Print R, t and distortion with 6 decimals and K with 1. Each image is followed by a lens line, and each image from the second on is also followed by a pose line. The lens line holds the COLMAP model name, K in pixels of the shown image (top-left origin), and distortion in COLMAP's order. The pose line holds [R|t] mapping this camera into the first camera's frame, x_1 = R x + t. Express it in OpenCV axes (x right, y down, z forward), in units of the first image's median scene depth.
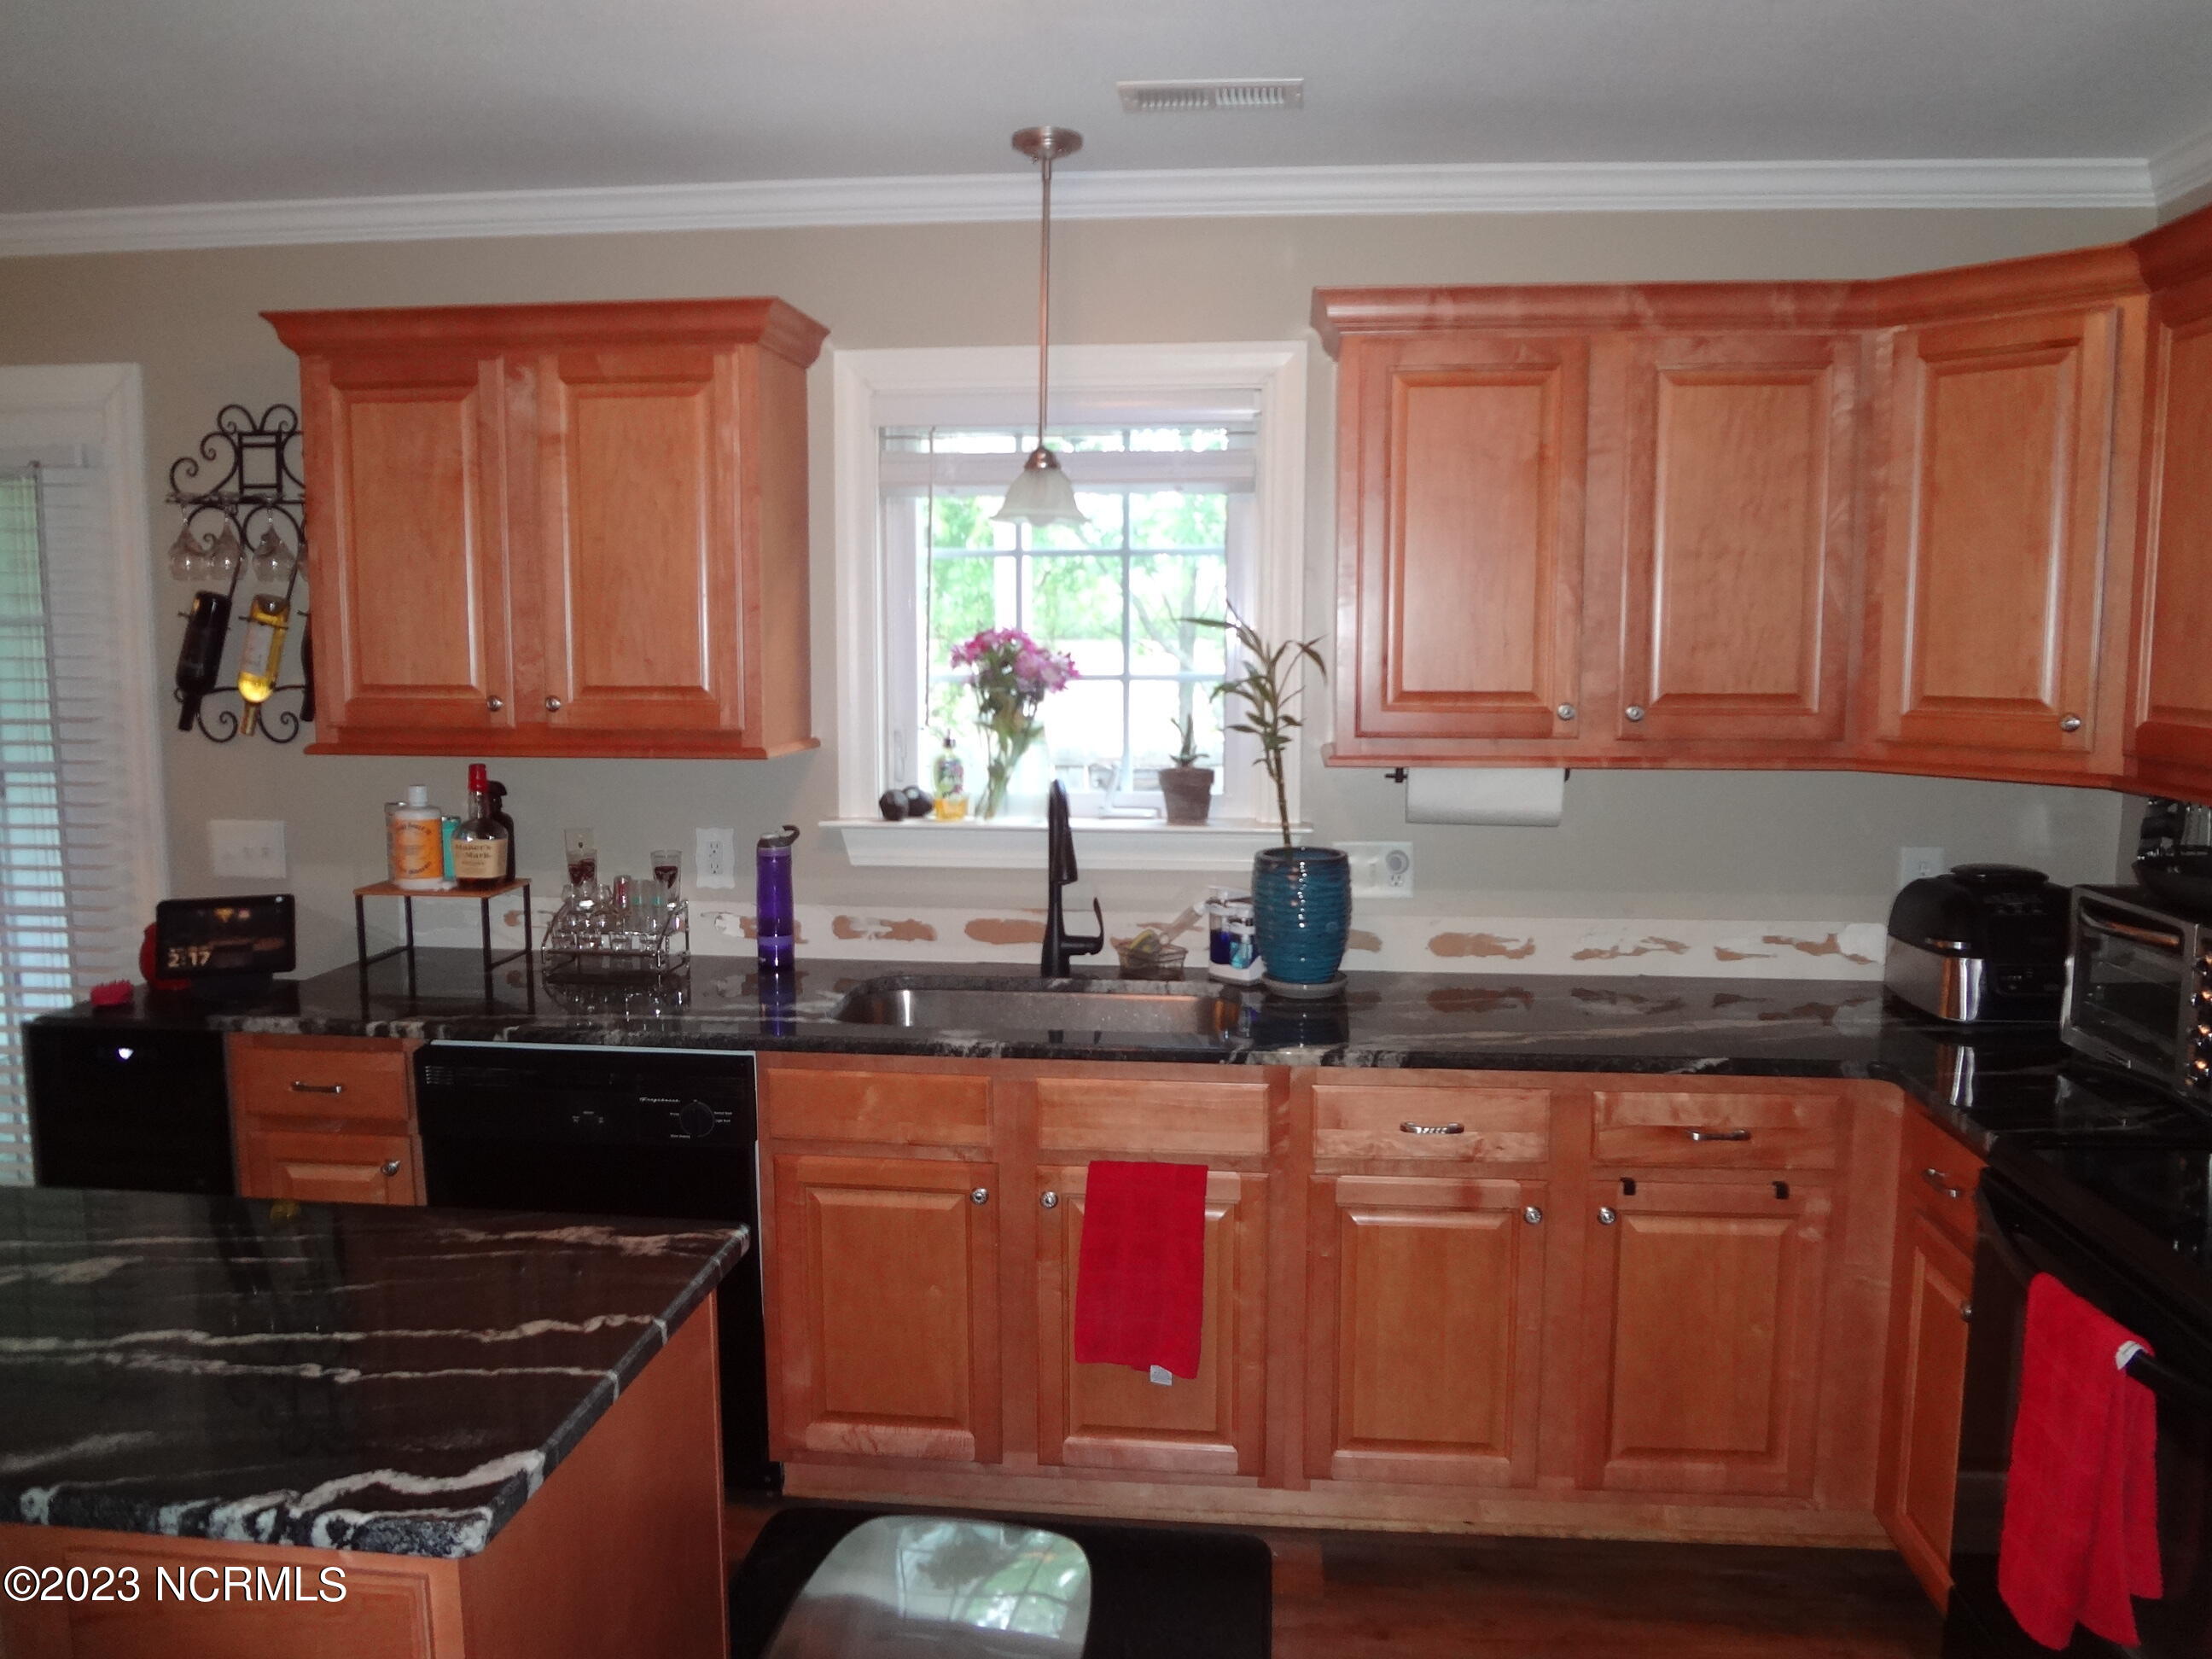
lens RADIAL K [[1654.0, 0, 1087.3], [0, 1654.0, 830.5], [0, 0, 1]] dist [-0.051802, 0.015121]
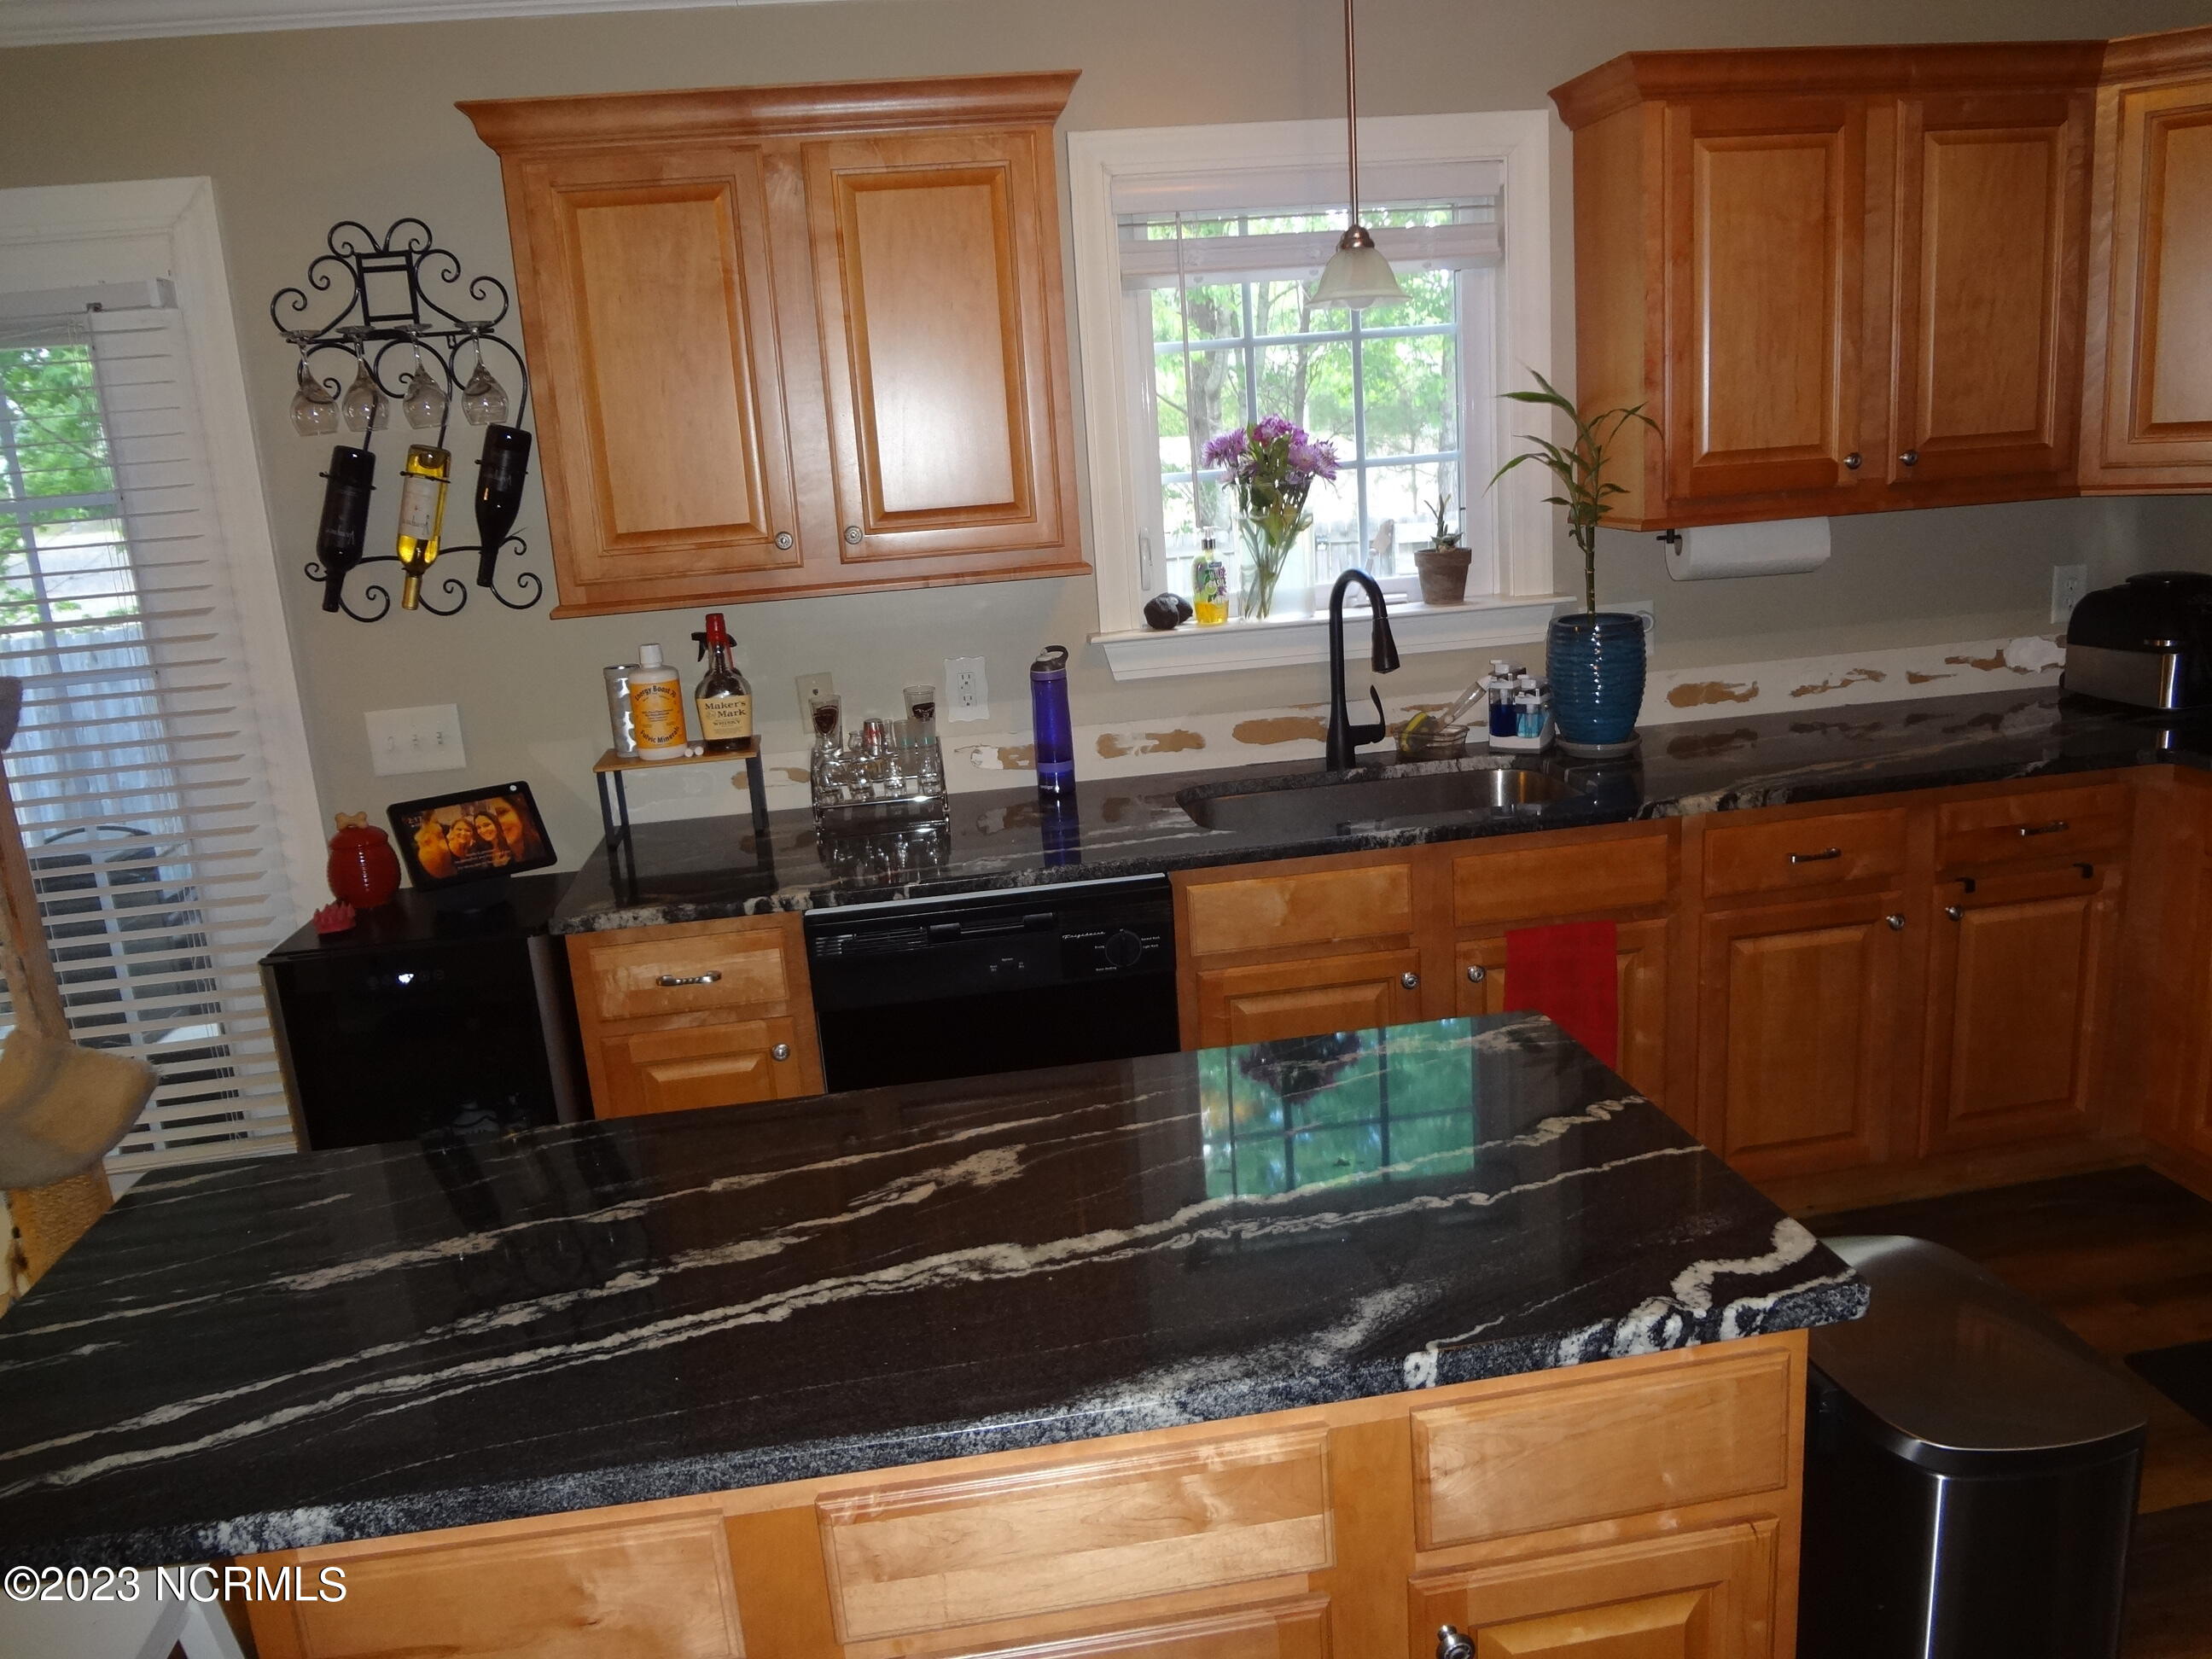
lens RADIAL K [[1658.6, 0, 1106.0], [0, 1658.6, 829.5], [0, 0, 1]] dist [-0.067049, 0.033446]
pose [[0.965756, -0.125912, 0.226851, -0.401531], [0.100631, 0.987685, 0.119799, -0.010341], [-0.239141, -0.092868, 0.966533, 0.058393]]
